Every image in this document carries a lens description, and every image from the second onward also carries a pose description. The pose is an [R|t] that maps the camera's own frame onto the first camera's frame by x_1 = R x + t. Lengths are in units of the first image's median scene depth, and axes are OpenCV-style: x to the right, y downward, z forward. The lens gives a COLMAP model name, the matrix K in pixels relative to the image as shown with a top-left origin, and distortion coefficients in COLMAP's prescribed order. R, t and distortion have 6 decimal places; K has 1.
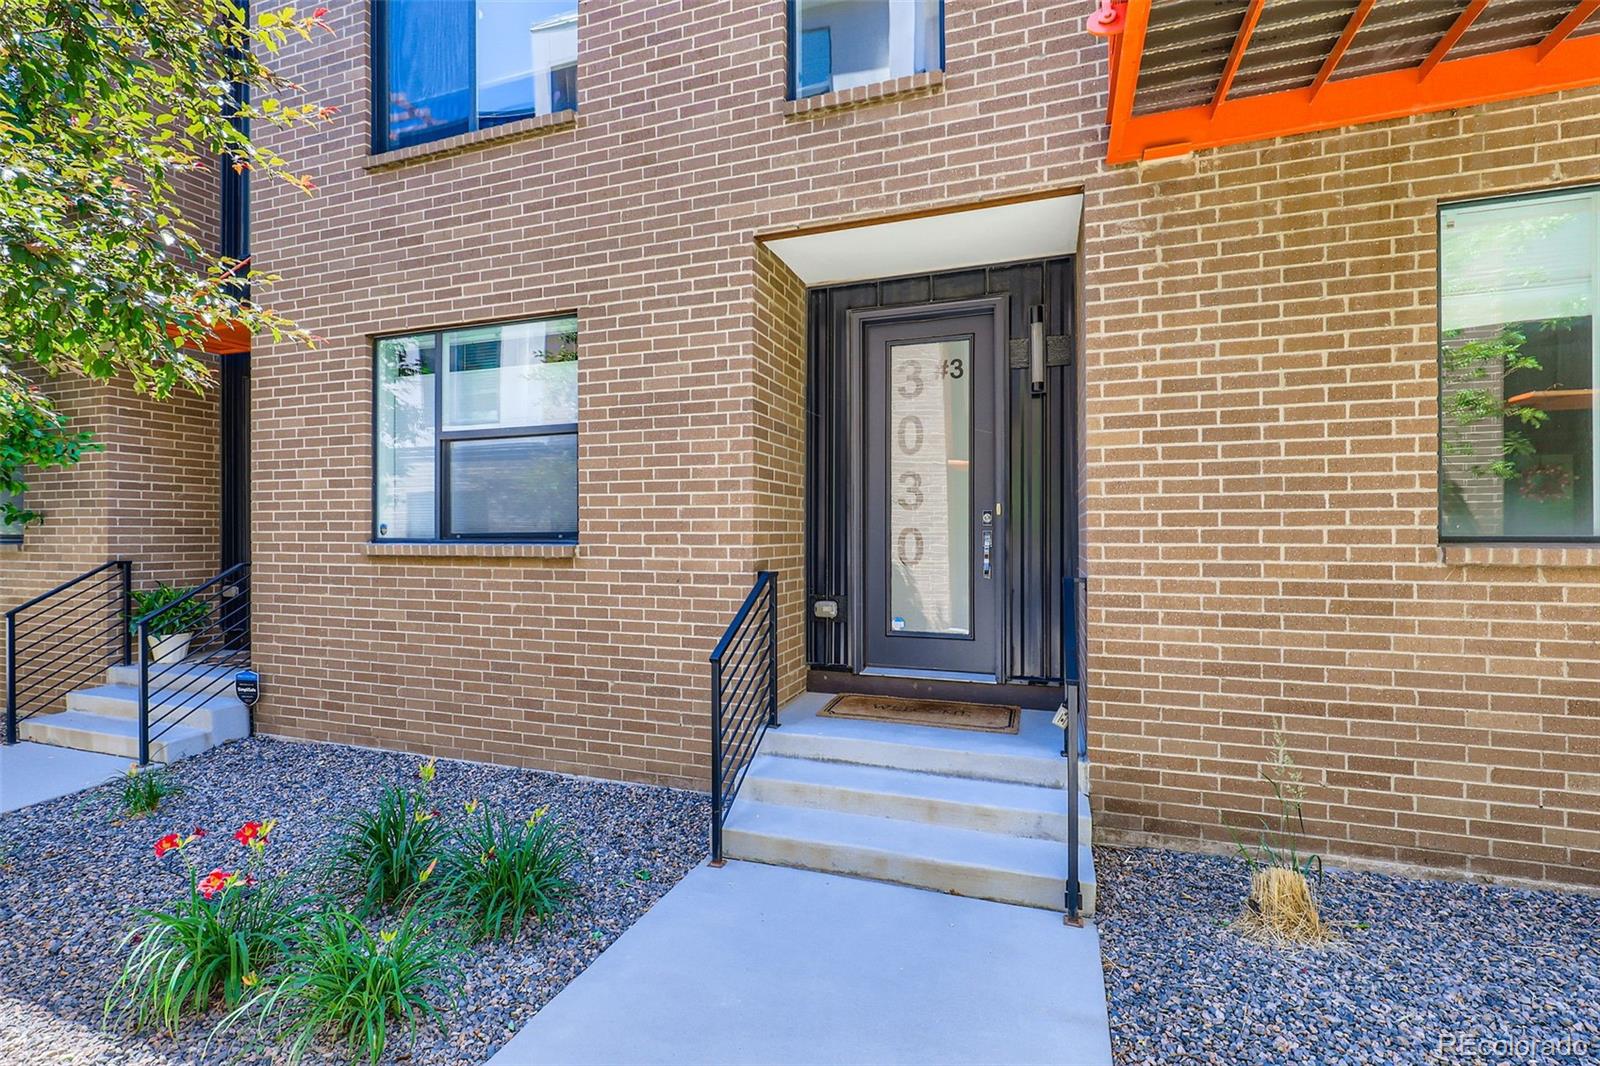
lens RADIAL K [[722.0, 0, 800.0], [0, 722.0, 533.0], [0, 0, 1]] dist [0.002701, -0.001883]
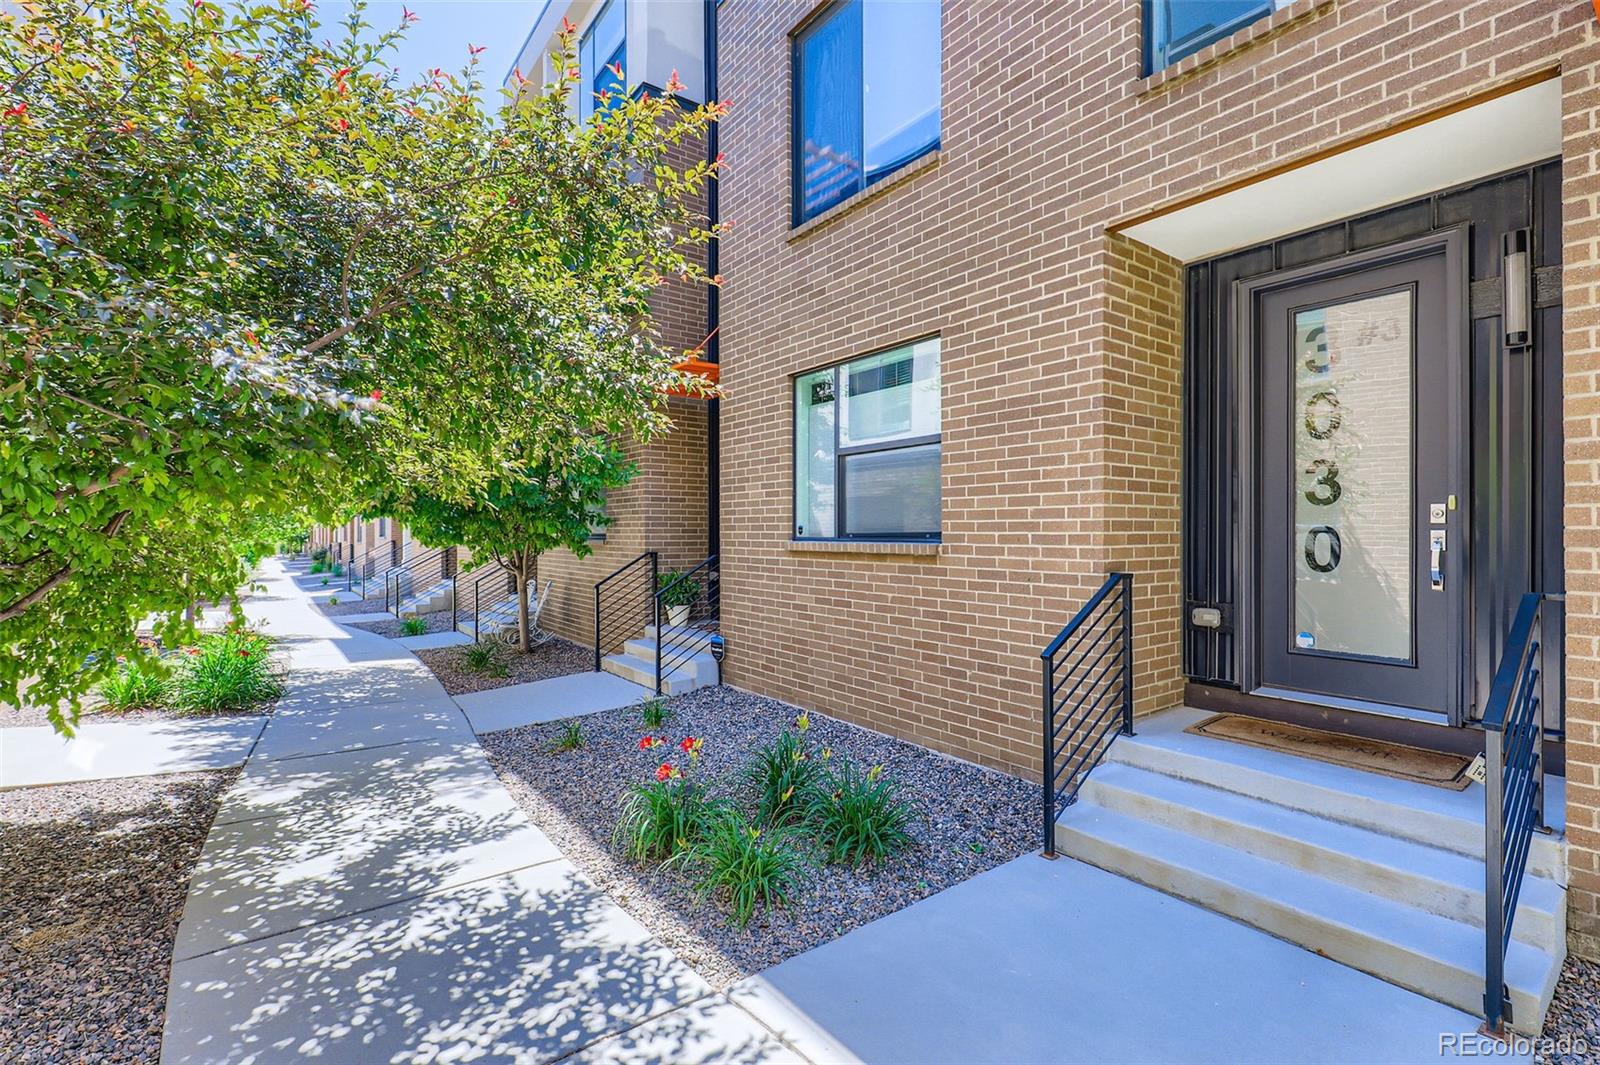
lens RADIAL K [[722.0, 0, 800.0], [0, 722.0, 532.5], [0, 0, 1]] dist [0.002701, -0.001883]
pose [[0.834914, -0.000061, -0.550380, 0.122298], [0.001087, 0.999998, 0.001539, -0.002718], [0.550379, -0.001883, 0.834913, -0.040038]]
